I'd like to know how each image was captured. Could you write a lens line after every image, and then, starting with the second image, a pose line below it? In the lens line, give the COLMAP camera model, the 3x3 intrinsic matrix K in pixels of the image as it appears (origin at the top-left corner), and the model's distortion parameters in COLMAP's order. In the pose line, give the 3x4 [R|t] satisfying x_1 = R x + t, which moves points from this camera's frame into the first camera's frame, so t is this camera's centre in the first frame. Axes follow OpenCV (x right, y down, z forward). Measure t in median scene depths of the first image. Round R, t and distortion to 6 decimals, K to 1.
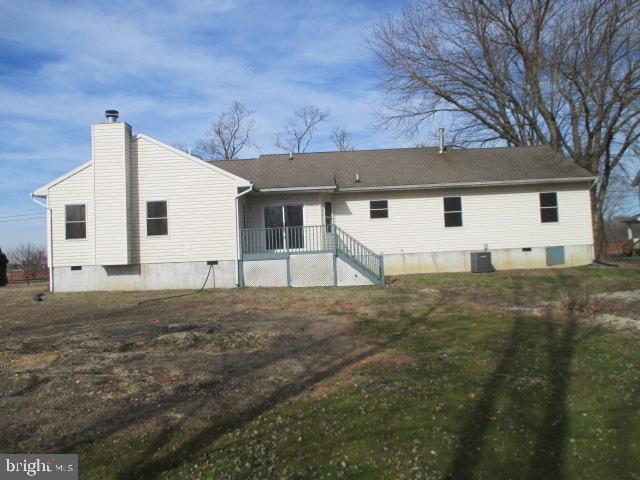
lens RADIAL K [[532.0, 0, 320.5], [0, 532.0, 240.2], [0, 0, 1]] dist [-0.012852, 0.026728]
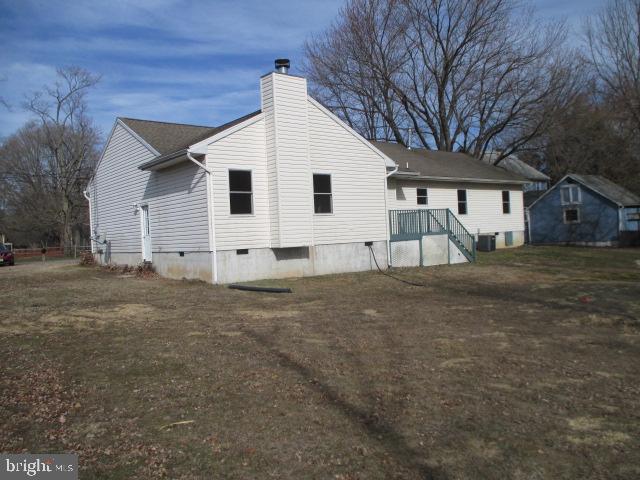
lens RADIAL K [[532.0, 0, 320.4], [0, 532.0, 239.4], [0, 0, 1]] dist [-0.012852, 0.026728]
pose [[0.746895, 0.000500, 0.664942, -0.895642], [-0.012059, 0.999845, 0.012794, 0.023238], [-0.664832, -0.017575, 0.746786, 0.341858]]
